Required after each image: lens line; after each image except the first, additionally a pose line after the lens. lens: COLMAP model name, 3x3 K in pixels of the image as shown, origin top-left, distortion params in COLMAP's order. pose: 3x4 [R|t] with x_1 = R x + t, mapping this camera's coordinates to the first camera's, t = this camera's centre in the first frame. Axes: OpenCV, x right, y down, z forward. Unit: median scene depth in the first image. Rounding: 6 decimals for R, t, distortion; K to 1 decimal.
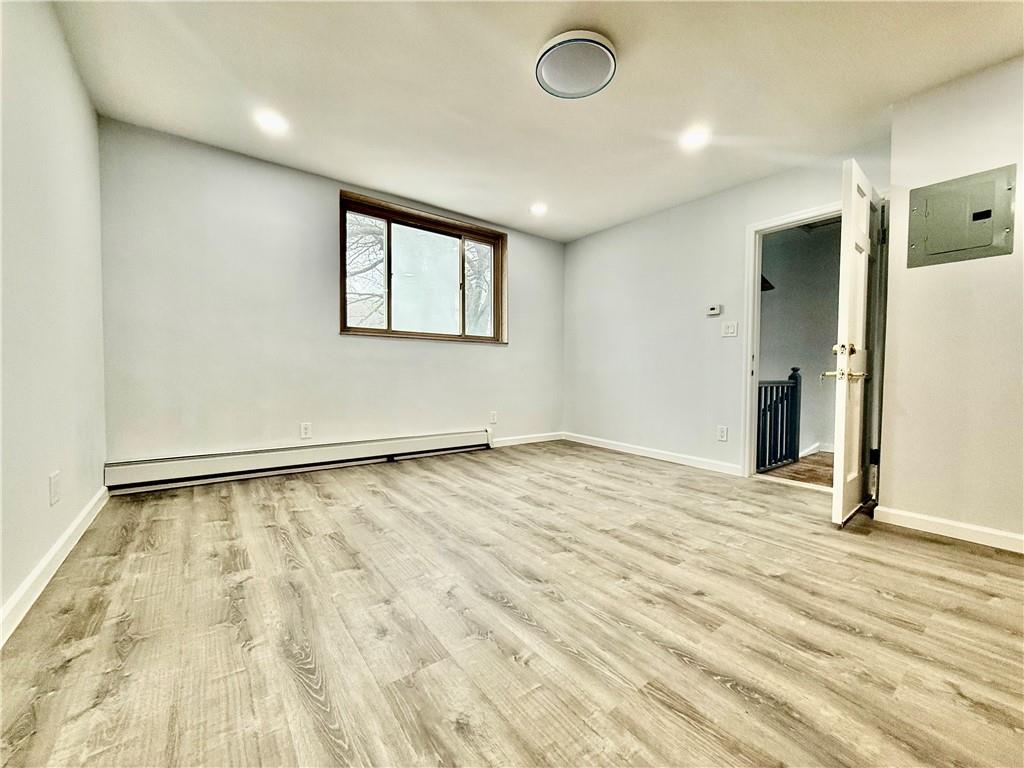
lens RADIAL K [[408.3, 0, 514.5], [0, 408.3, 380.8], [0, 0, 1]] dist [0.007563, 0.000155]
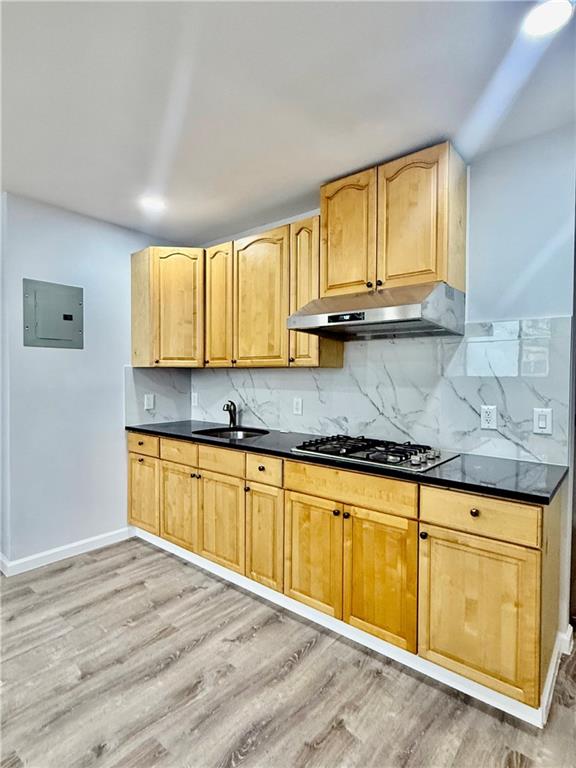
lens RADIAL K [[410.2, 0, 290.4], [0, 410.2, 381.0], [0, 0, 1]] dist [-0.000388, -0.000689]
pose [[-0.216171, -0.030386, 0.975882, -0.406618], [0.019079, 0.999193, 0.035338, -0.256379], [-0.976169, 0.026258, -0.215417, 0.655630]]
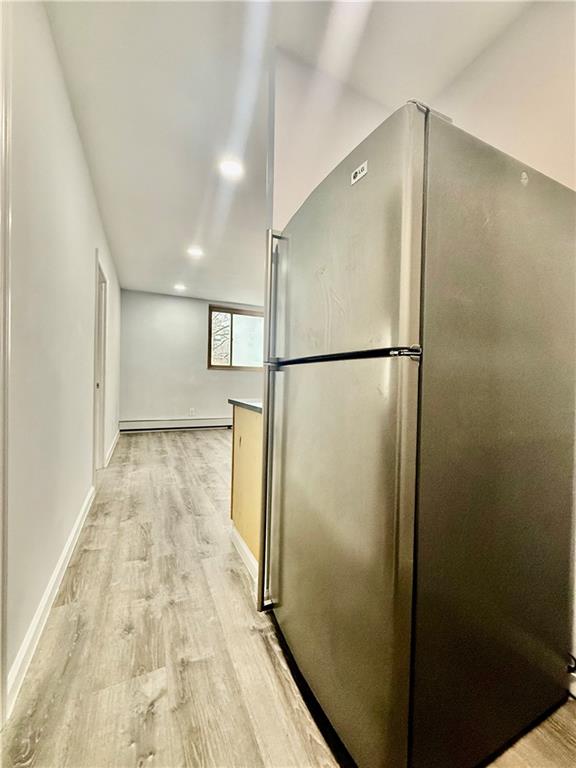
lens RADIAL K [[306.2, 0, 287.2], [0, 306.2, 385.8], [0, 0, 1]] dist [0.007563, 0.000155]
pose [[0.977160, 0.020631, -0.211501, 0.646497], [-0.021958, 0.999751, -0.003929, -0.052142], [0.211367, 0.008484, 0.977370, -0.971495]]
